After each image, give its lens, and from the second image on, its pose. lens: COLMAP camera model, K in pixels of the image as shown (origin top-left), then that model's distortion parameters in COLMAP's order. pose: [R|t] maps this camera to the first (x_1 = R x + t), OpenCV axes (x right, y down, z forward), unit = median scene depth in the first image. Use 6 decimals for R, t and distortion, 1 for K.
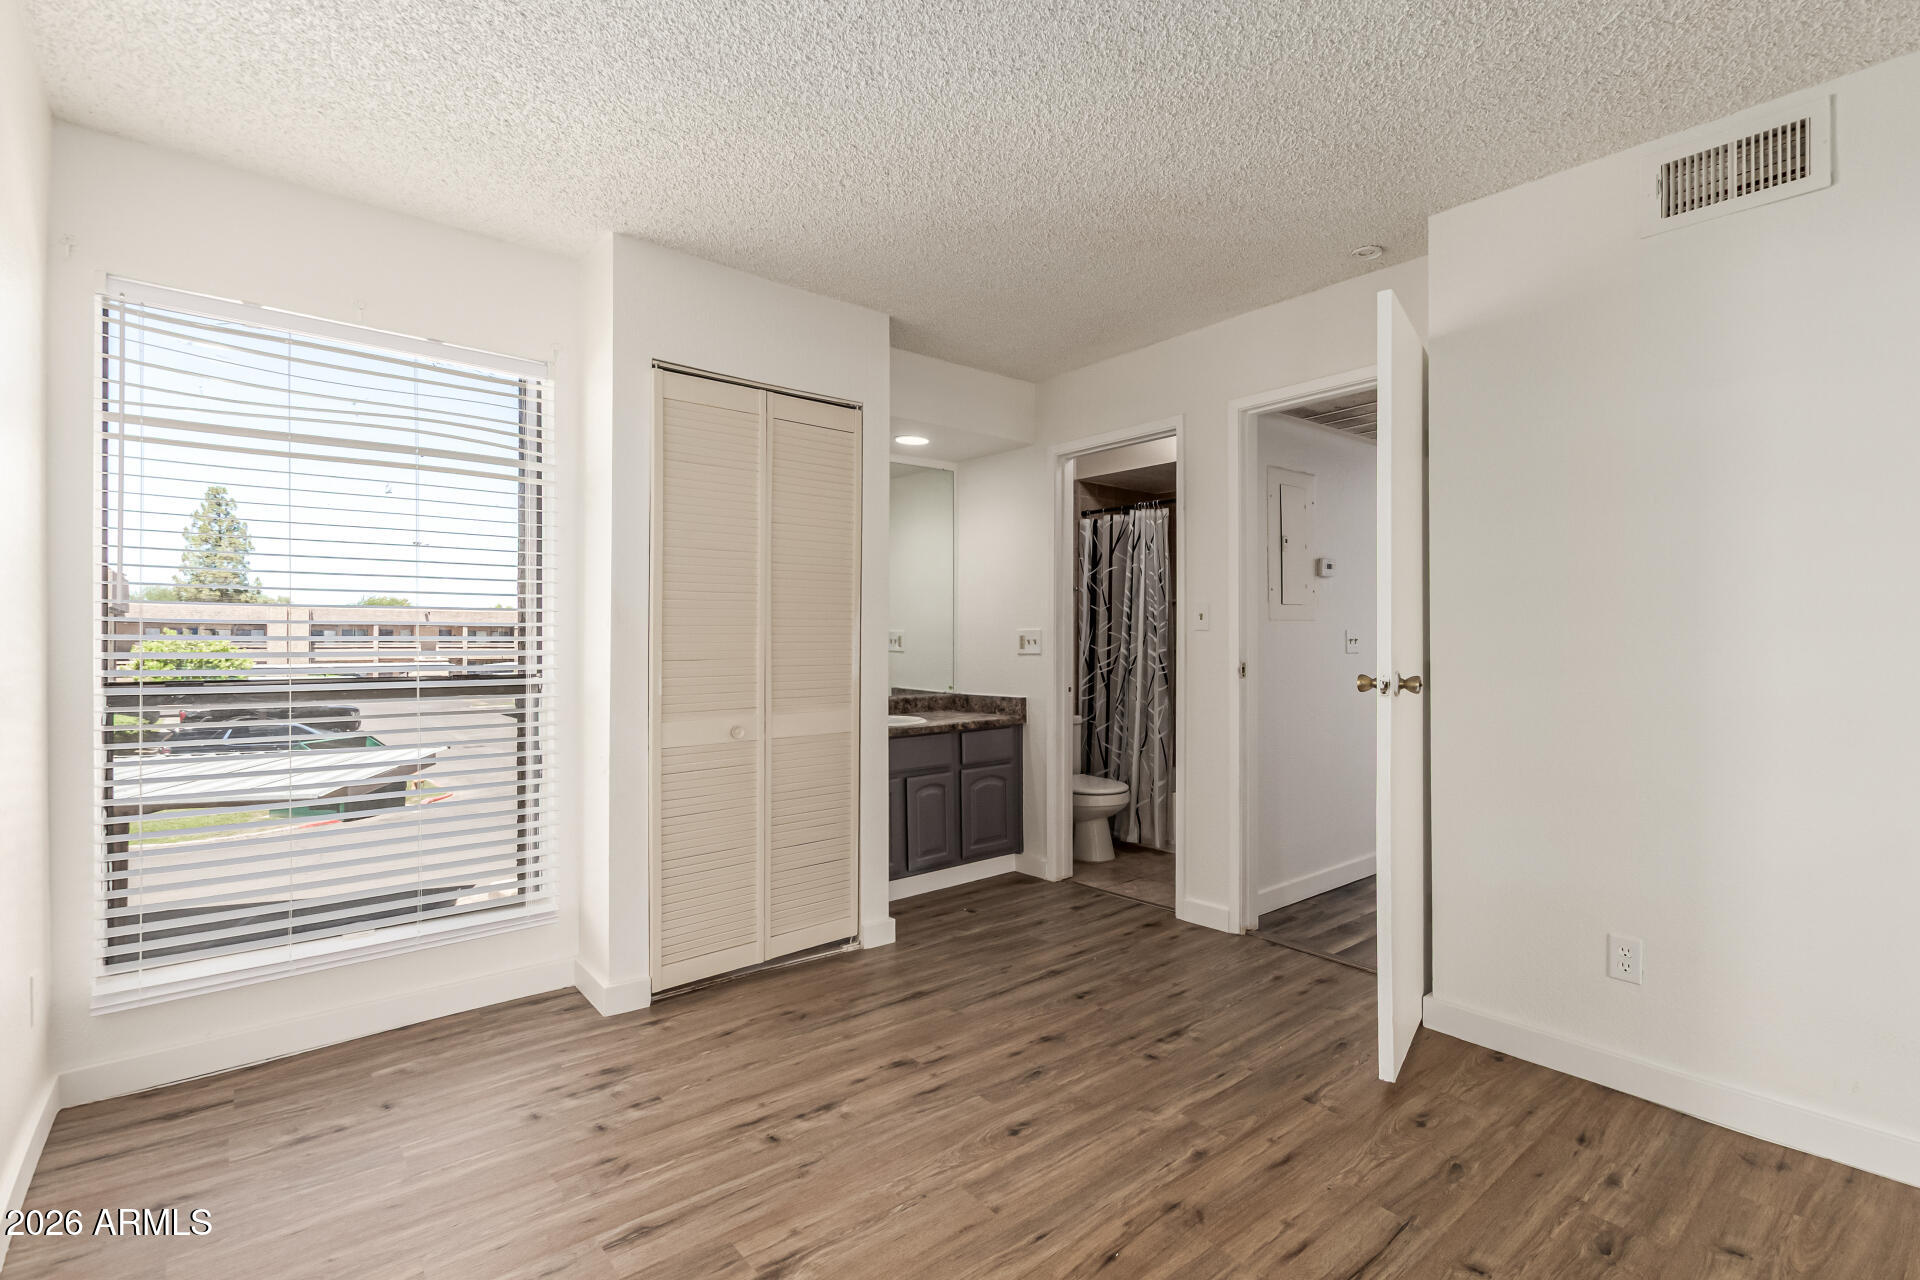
lens RADIAL K [[881.4, 0, 994.3], [0, 881.4, 645.4], [0, 0, 1]] dist [-0.000025, -0.001539]
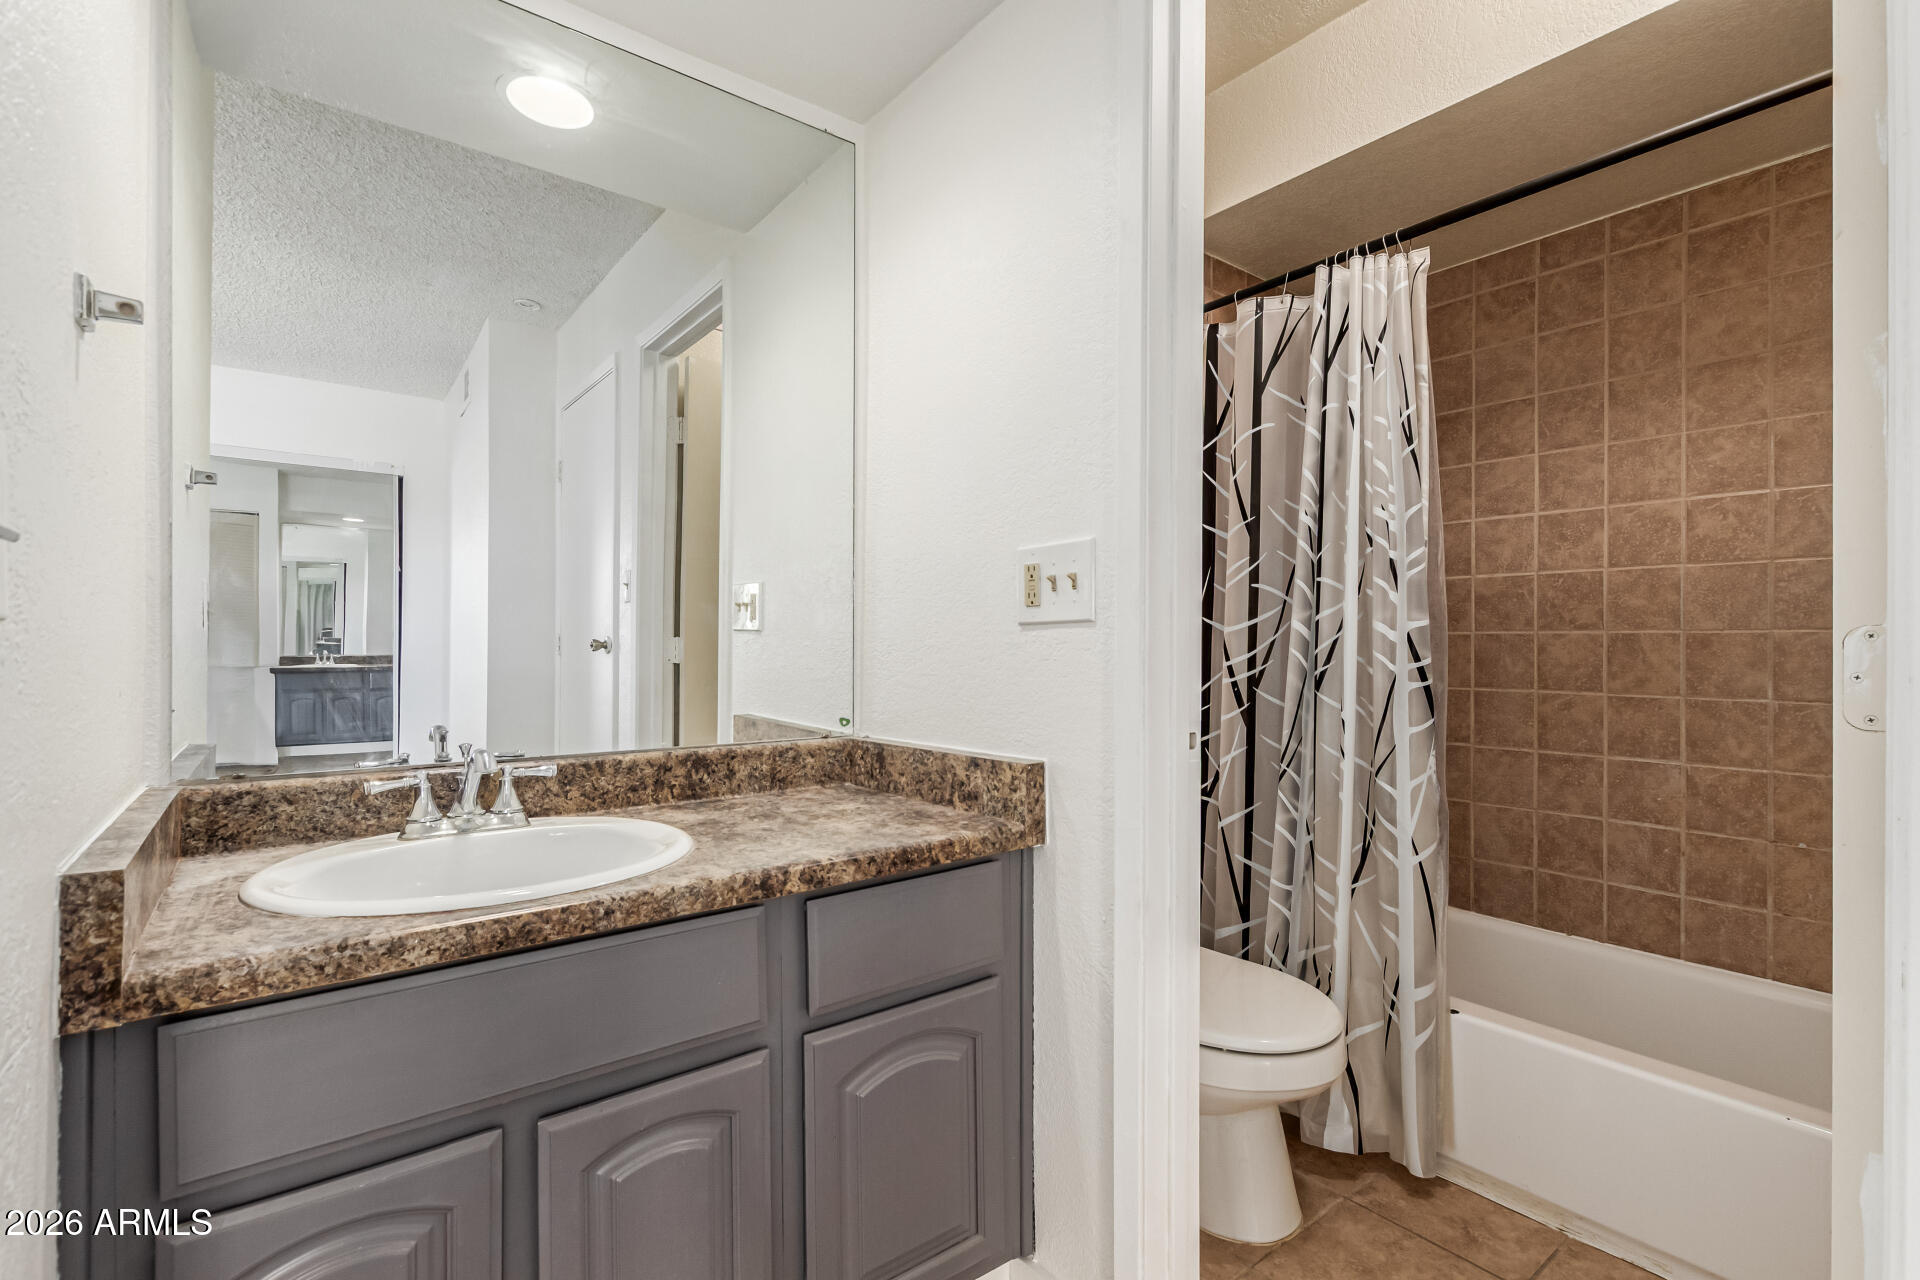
lens RADIAL K [[875.5, 0, 980.9], [0, 875.5, 645.8], [0, 0, 1]] dist [0.011981, -0.006427]
pose [[0.998738, 0.004130, -0.050049, 0.034420], [-0.004468, 0.999968, -0.006641, 0.023789], [0.050020, 0.006857, 0.998725, 0.819088]]
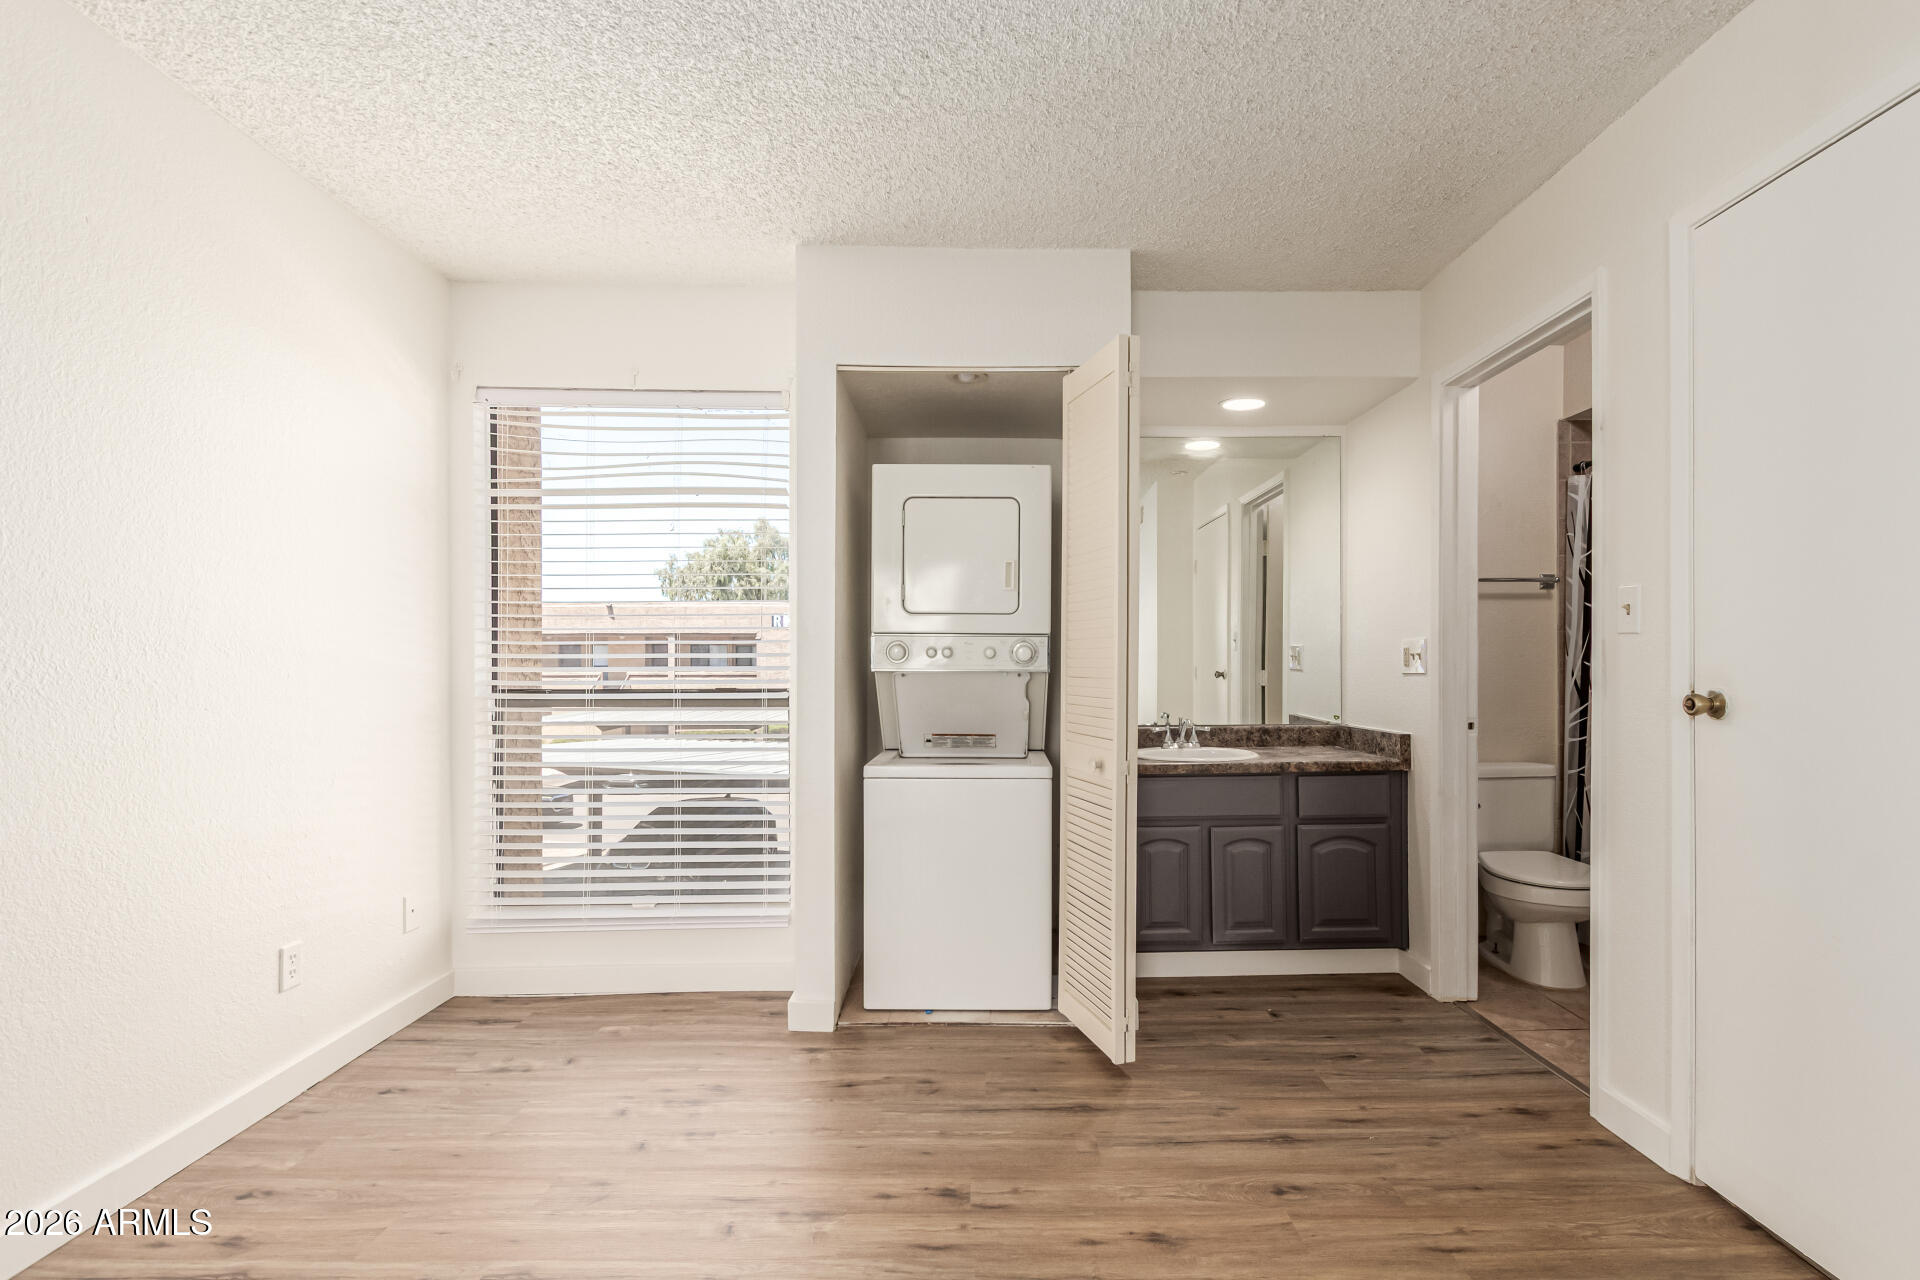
lens RADIAL K [[875.2, 0, 997.6], [0, 875.2, 672.5], [0, 0, 1]] dist [0.003096, 0.000073]
pose [[0.766981, 0.005869, -0.641643, 0.279079], [0.000200, 0.999956, 0.009385, 0.002566], [0.641669, -0.007327, 0.766946, 0.285378]]
